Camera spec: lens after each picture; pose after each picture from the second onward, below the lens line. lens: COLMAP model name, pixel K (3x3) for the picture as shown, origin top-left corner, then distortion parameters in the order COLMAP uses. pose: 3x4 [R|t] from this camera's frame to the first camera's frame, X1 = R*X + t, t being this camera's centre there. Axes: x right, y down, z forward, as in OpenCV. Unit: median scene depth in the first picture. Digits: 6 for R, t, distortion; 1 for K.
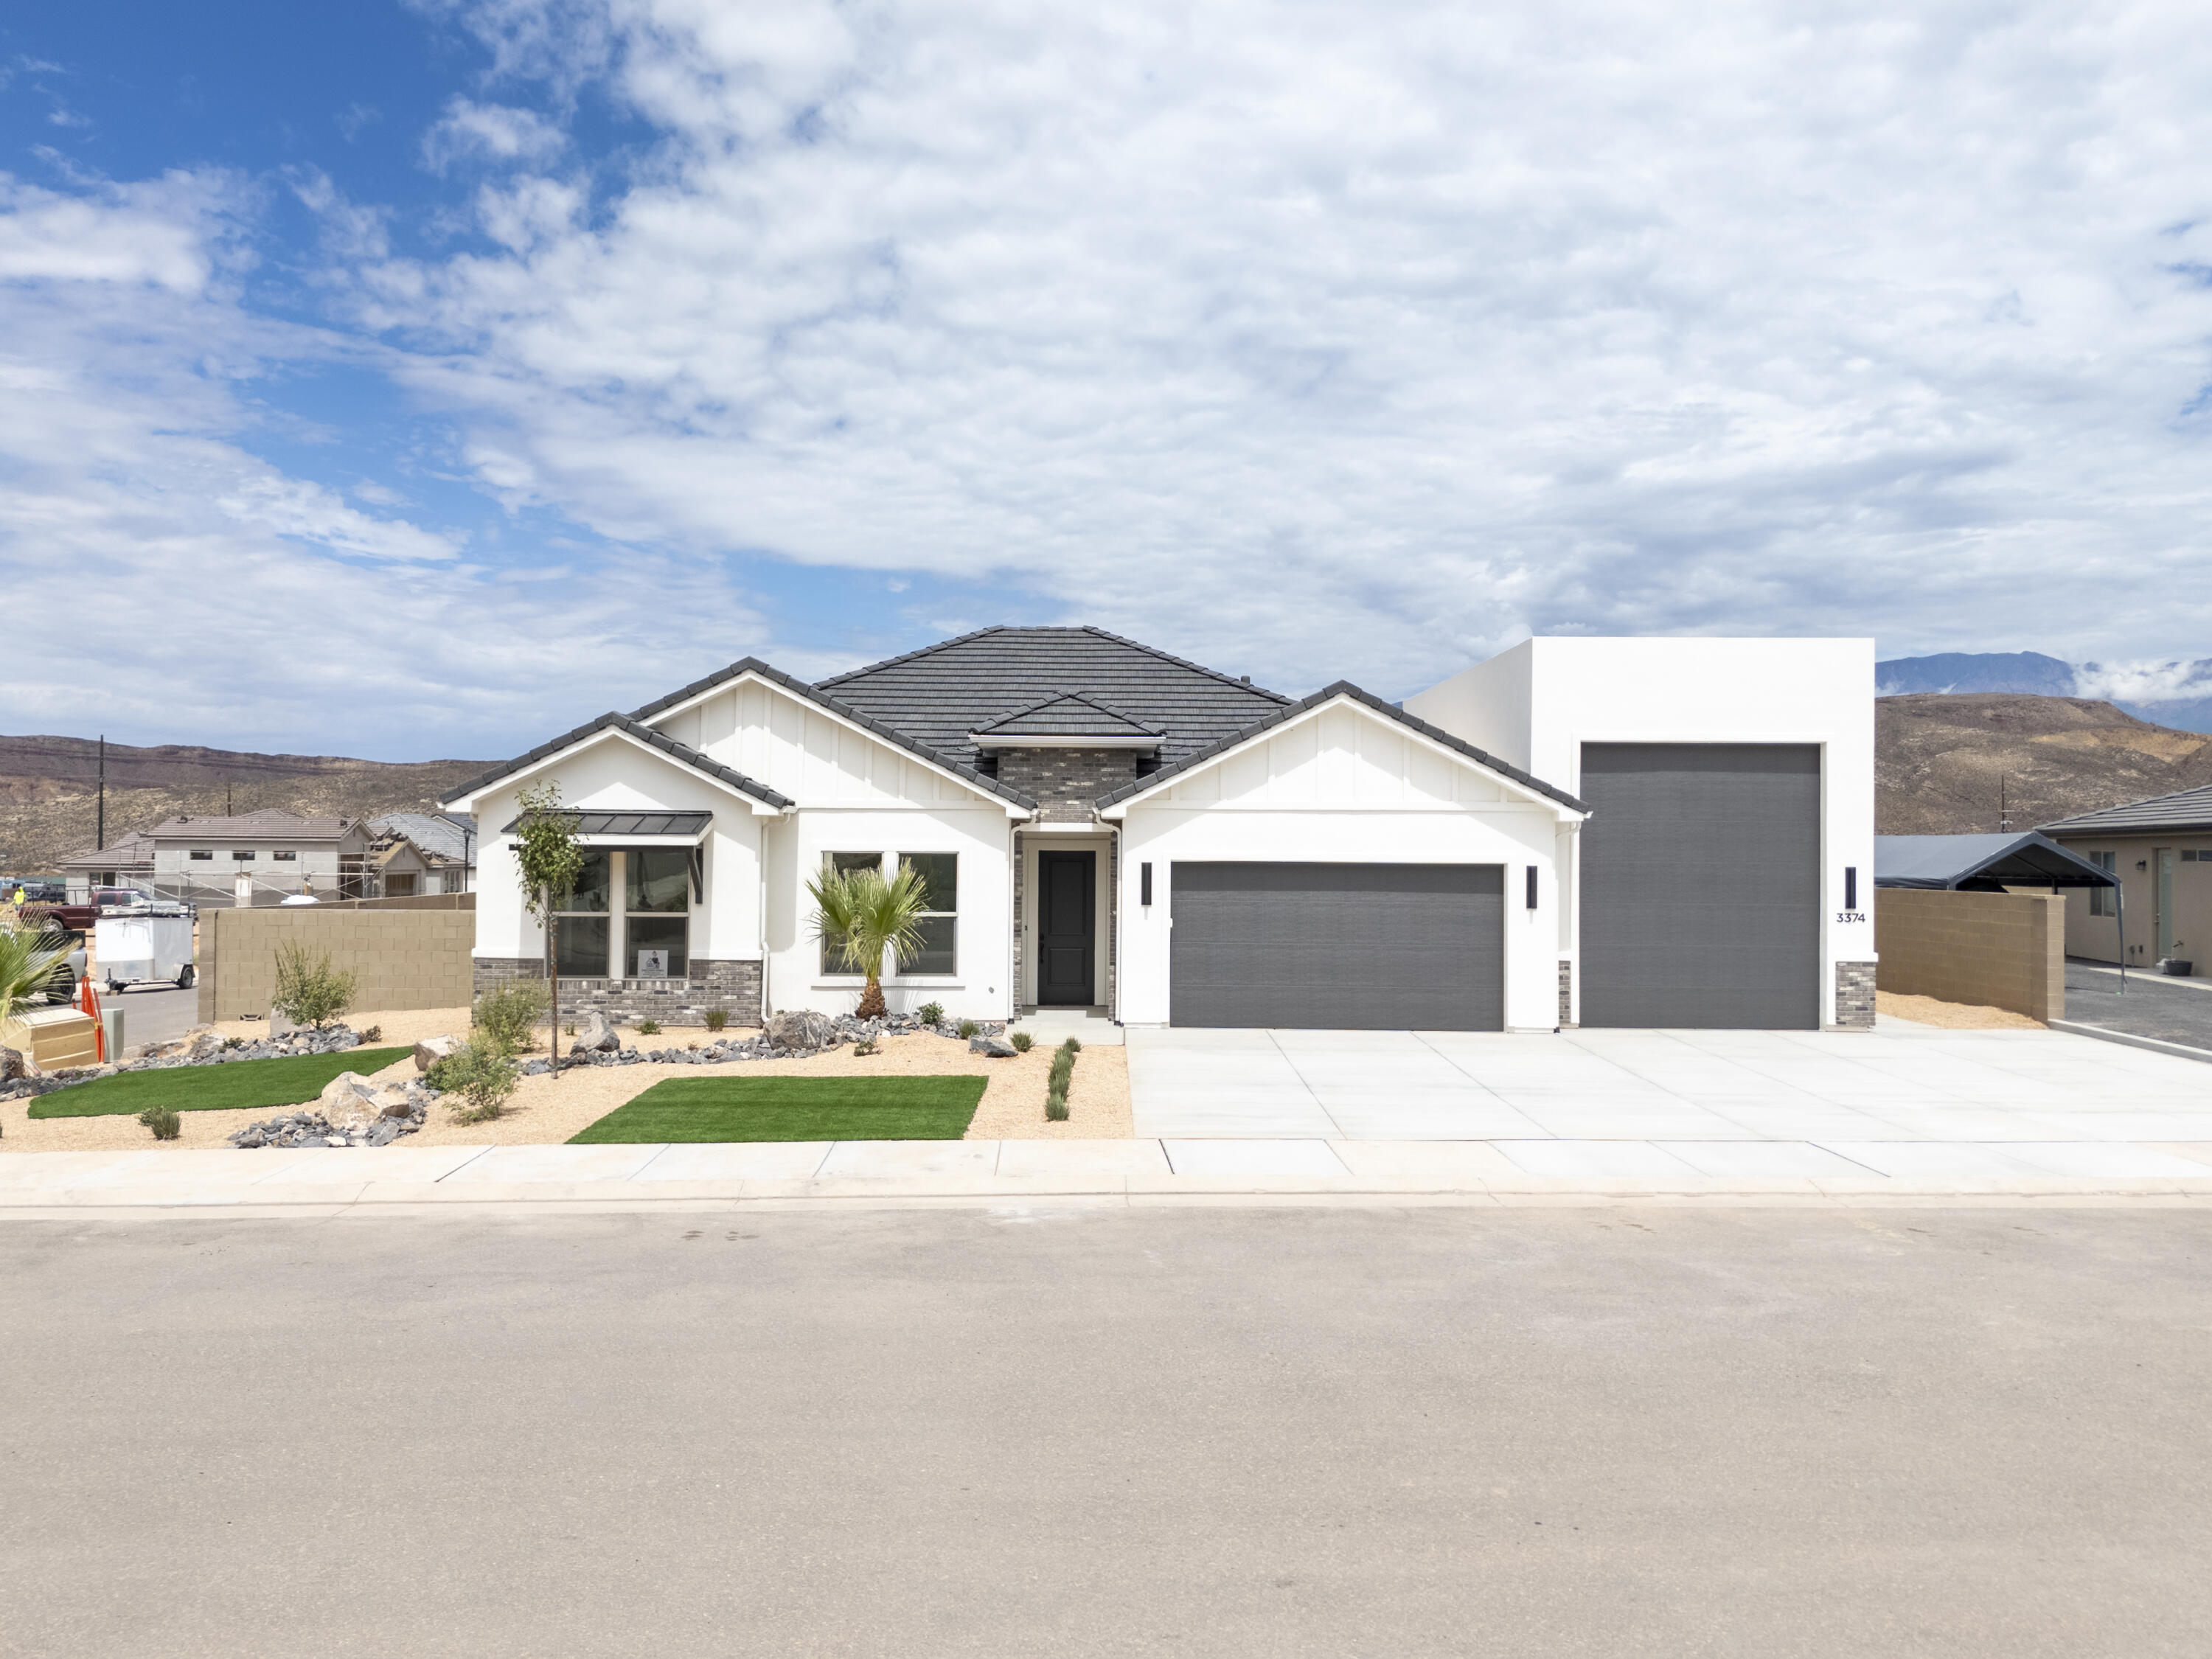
lens RADIAL K [[1625.3, 0, 1107.2], [0, 1625.3, 843.8], [0, 0, 1]] dist [0.079231, -0.068113]
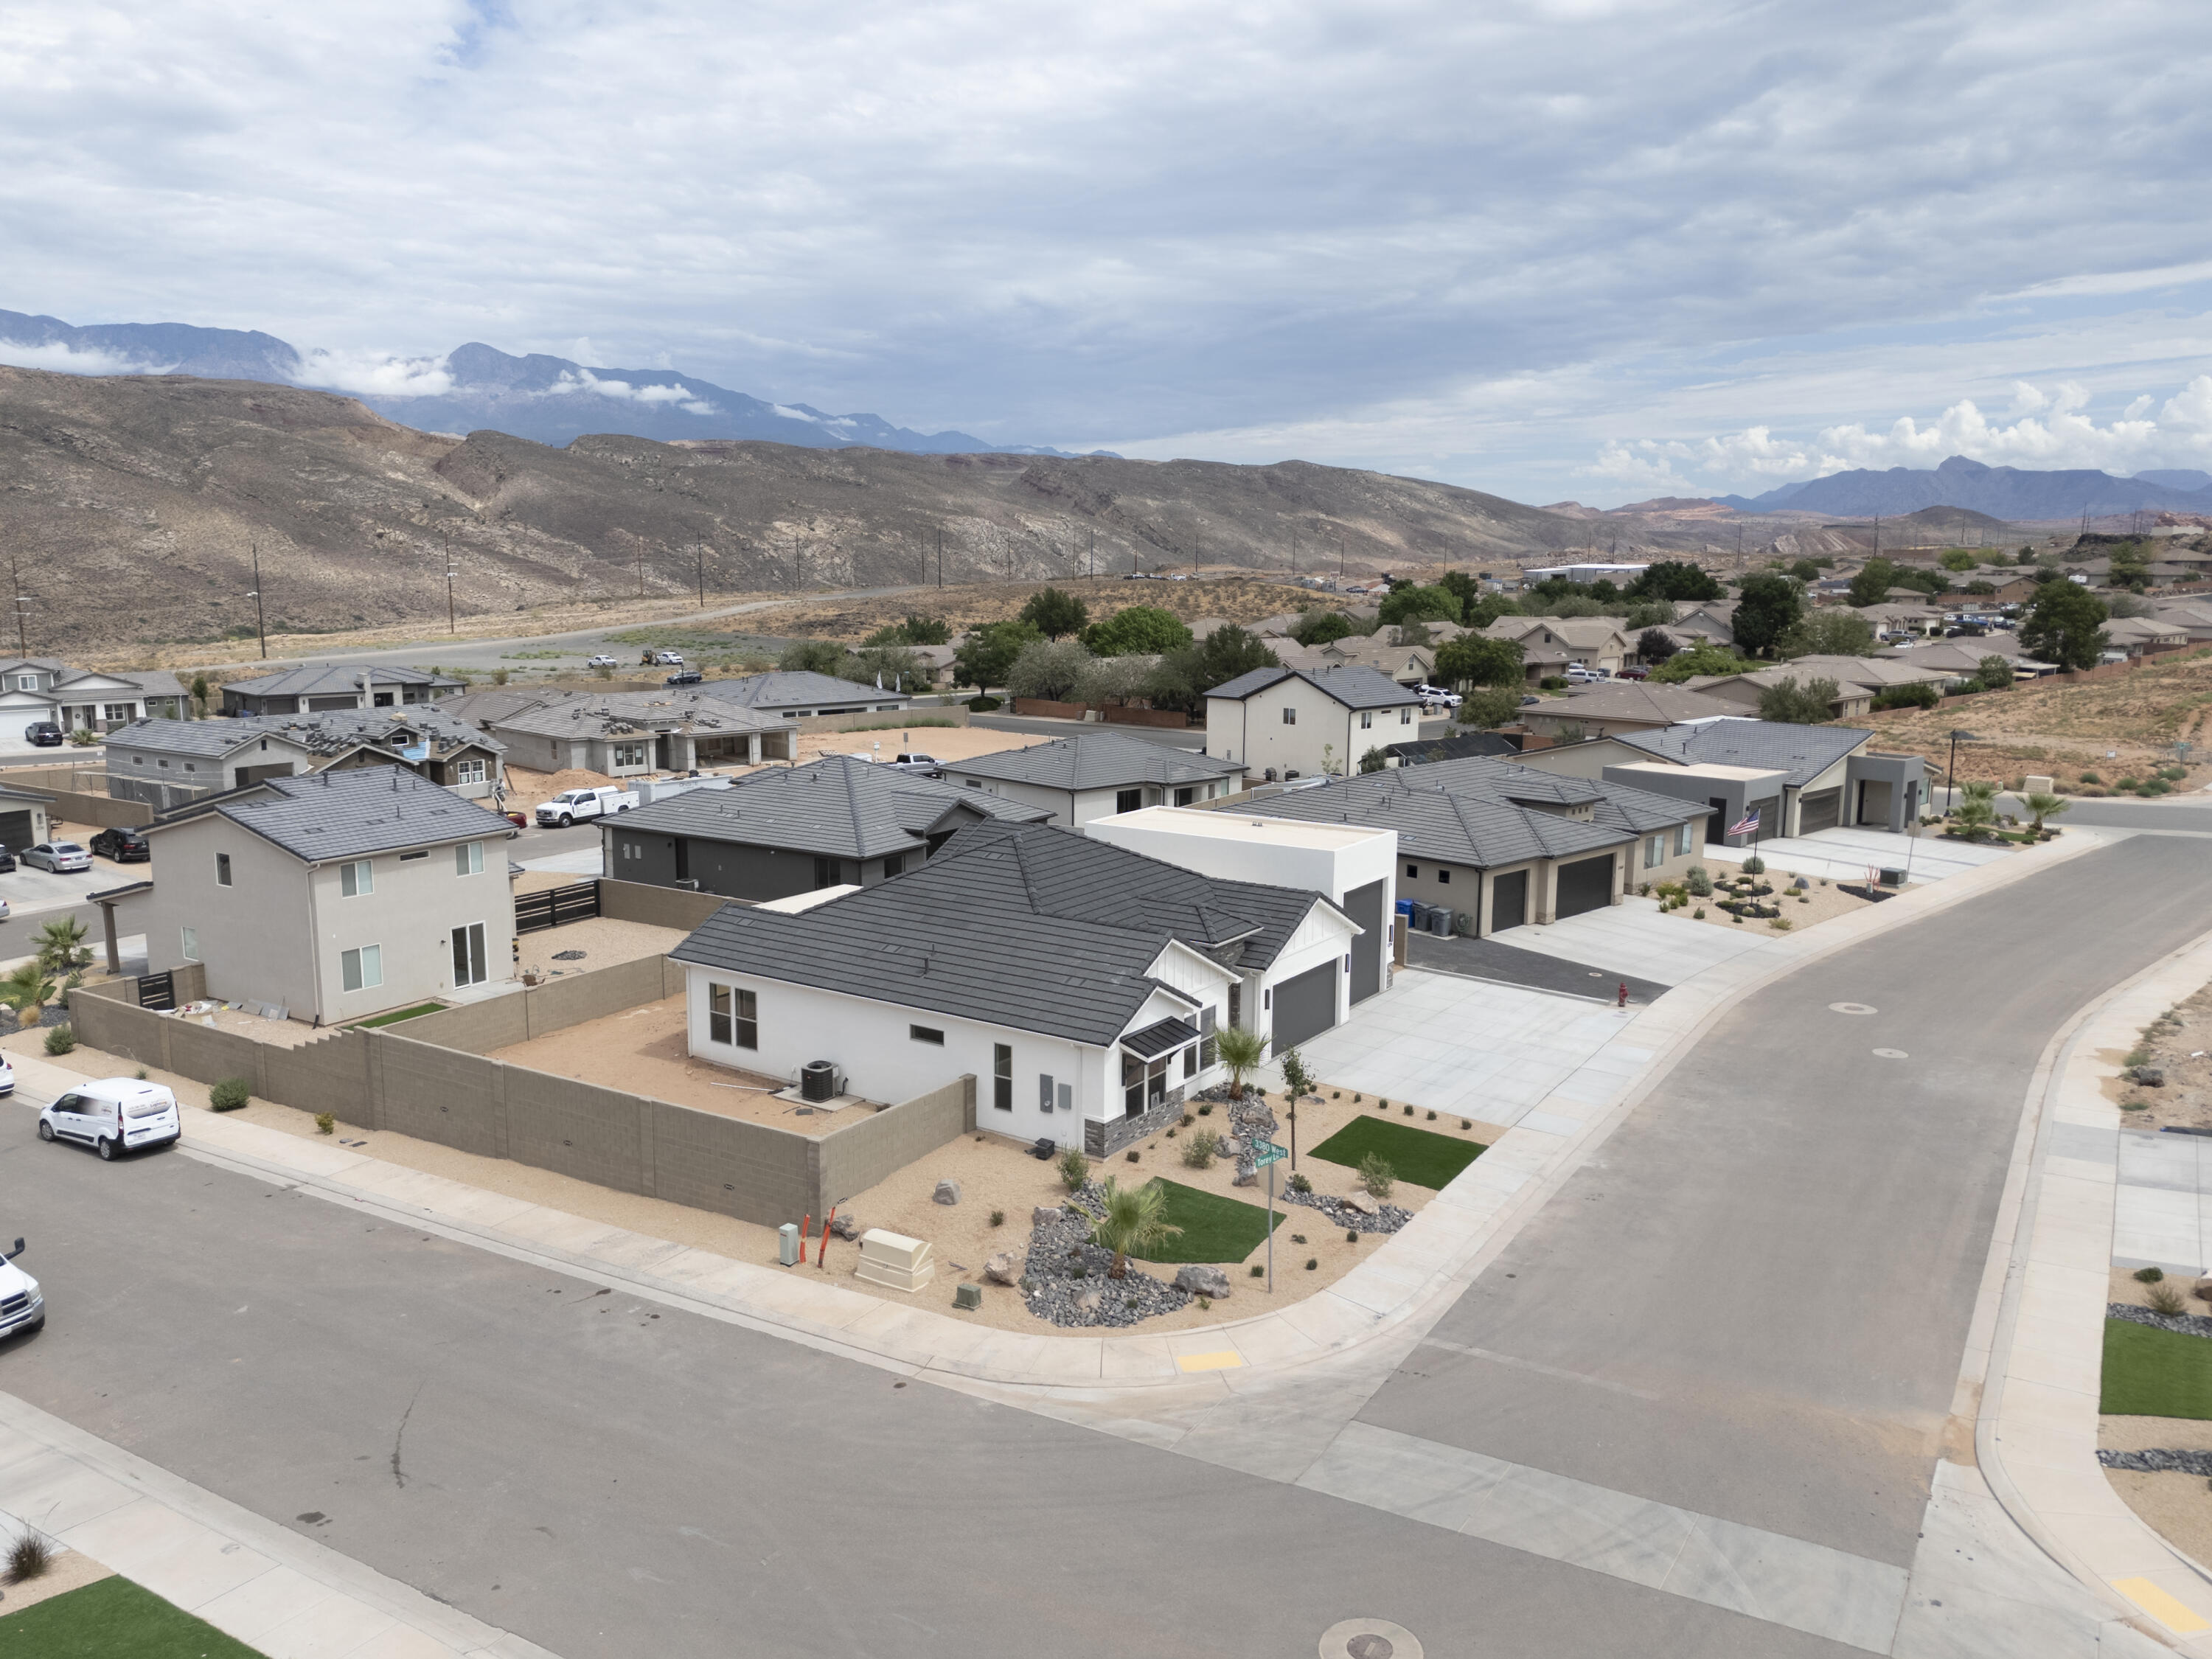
lens RADIAL K [[1625.3, 0, 1107.2], [0, 1625.3, 843.8], [0, 0, 1]] dist [0.079231, -0.068113]
pose [[0.563972, -0.148725, 0.812291, -1.739164], [-0.007173, 0.982729, 0.184911, -0.551059], [-0.825763, -0.110111, 0.553164, 0.028255]]
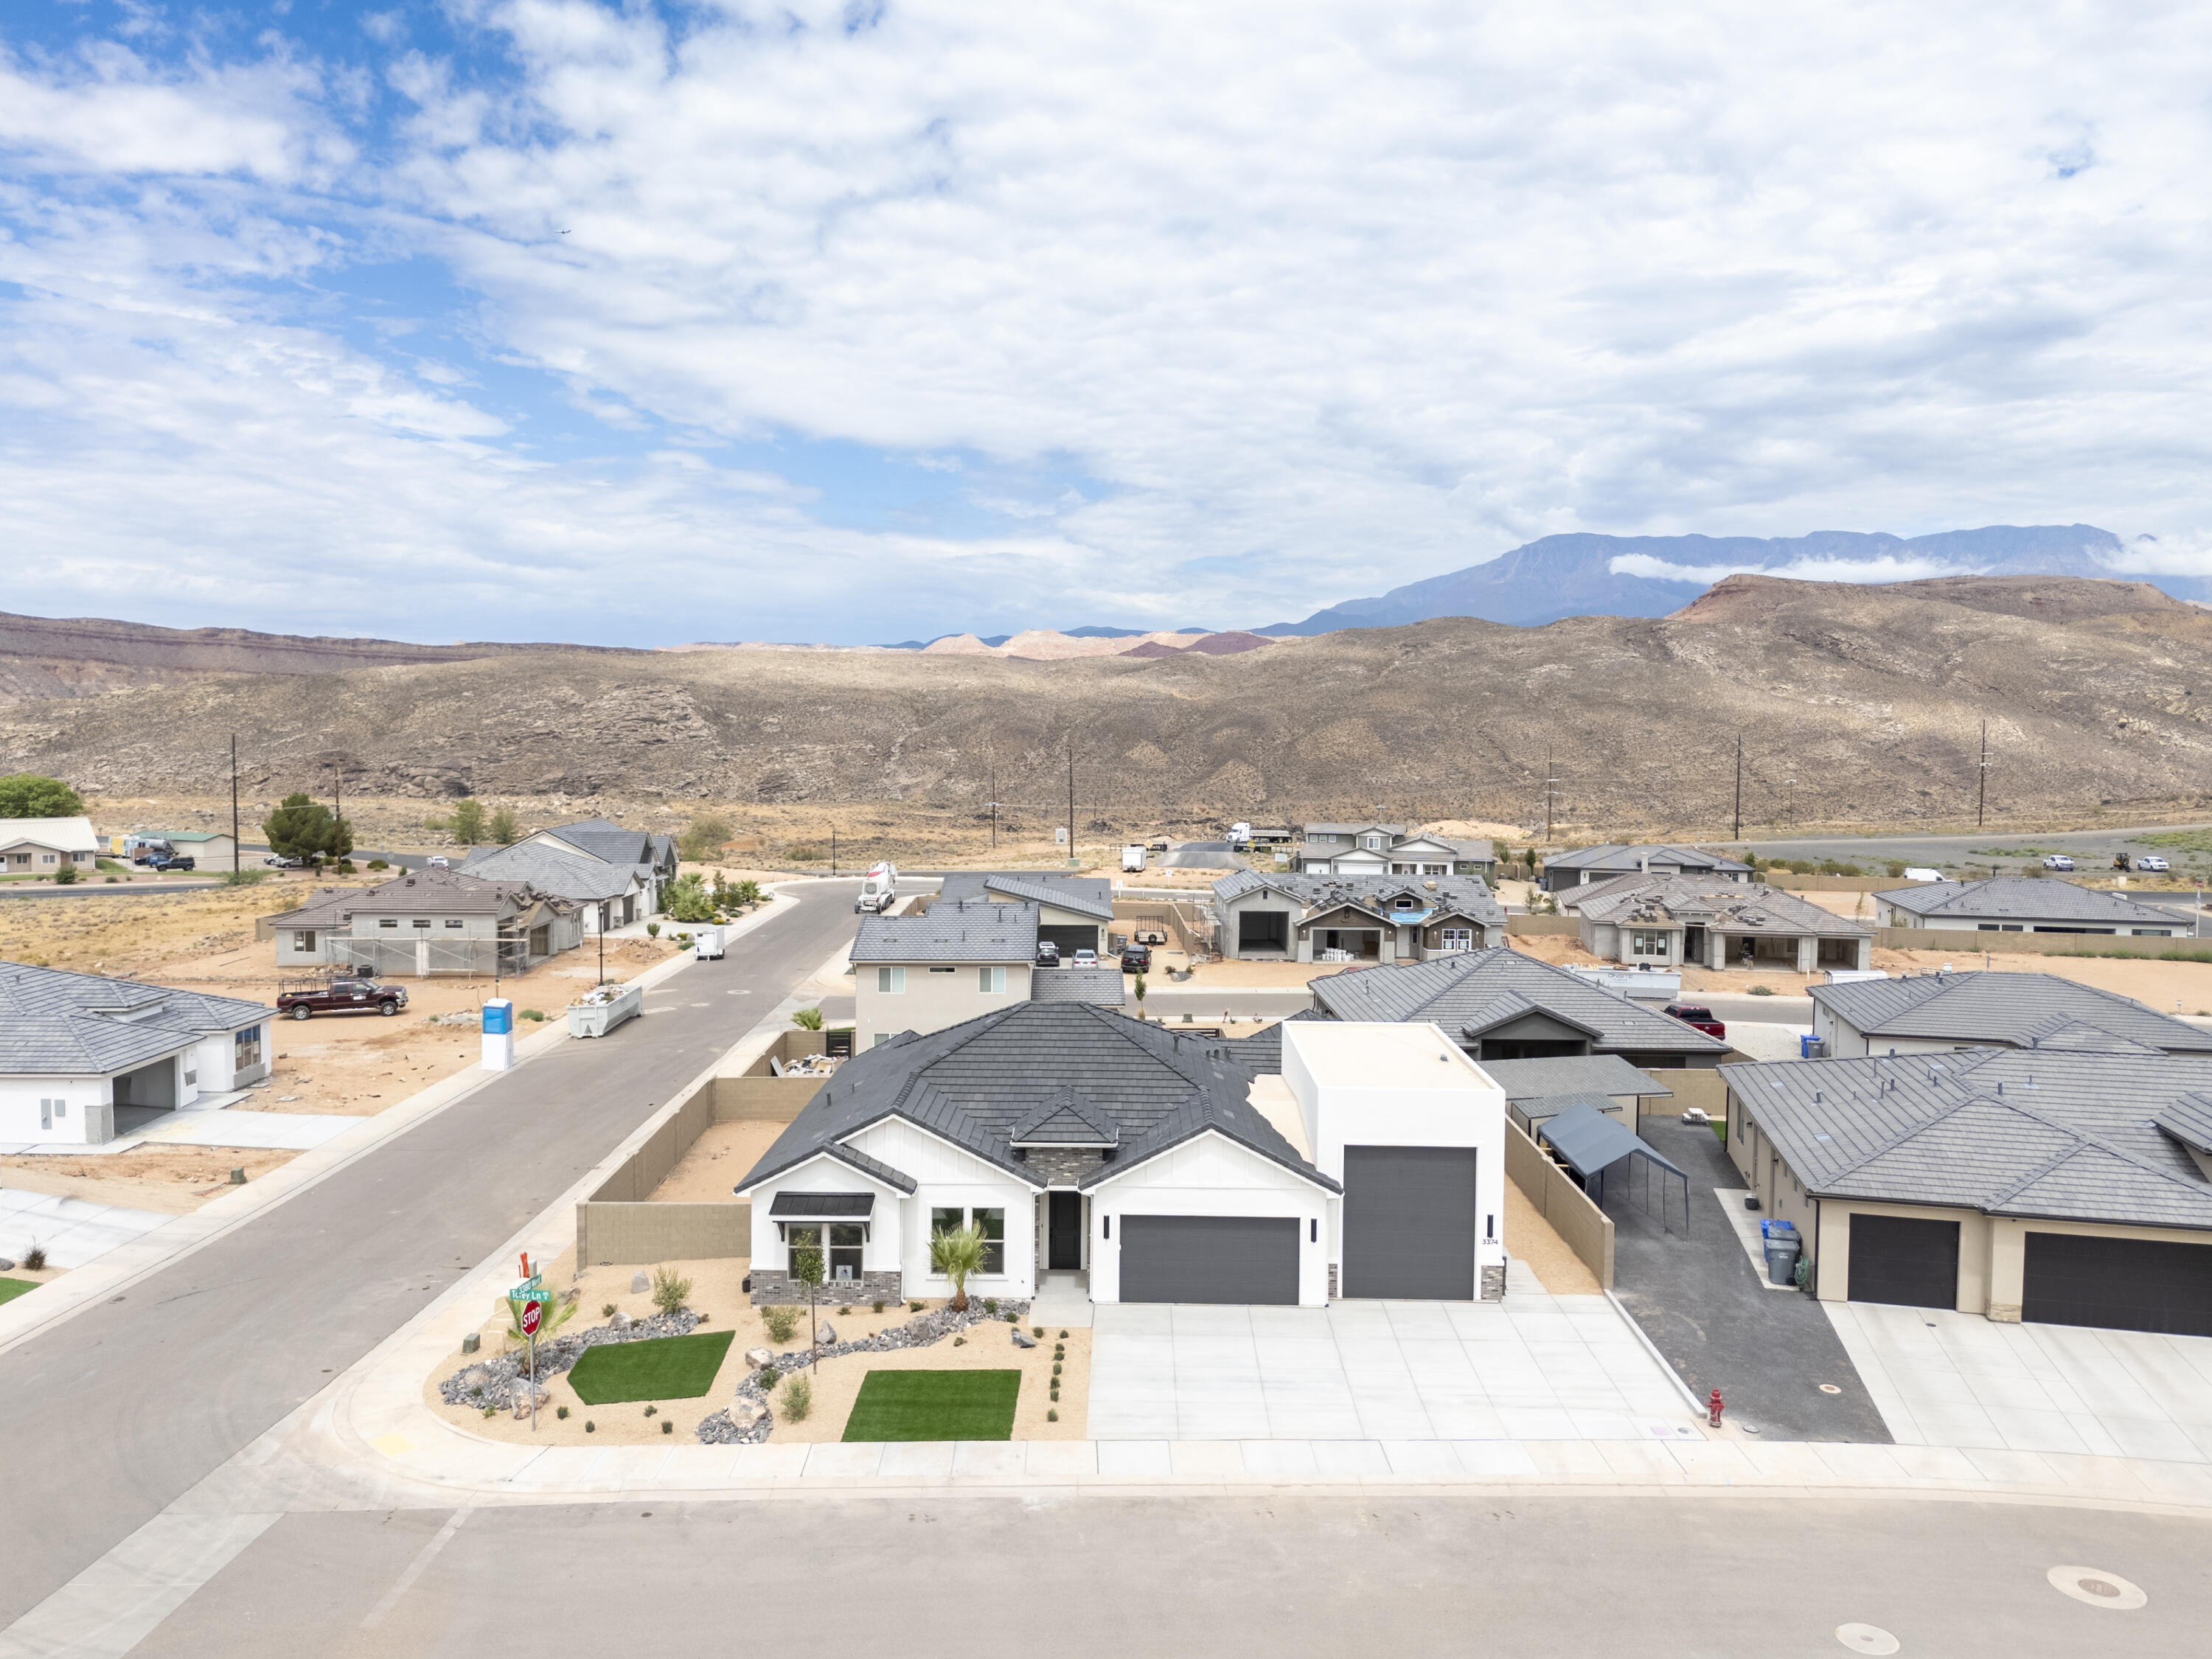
lens RADIAL K [[1625.3, 0, 1107.2], [0, 1625.3, 843.8], [0, 0, 1]] dist [0.079231, -0.068113]
pose [[0.999824, 0.001779, -0.018655, 0.058105], [-0.000358, 0.997116, 0.075895, -0.543069], [0.018736, -0.075875, 0.996941, -0.808870]]
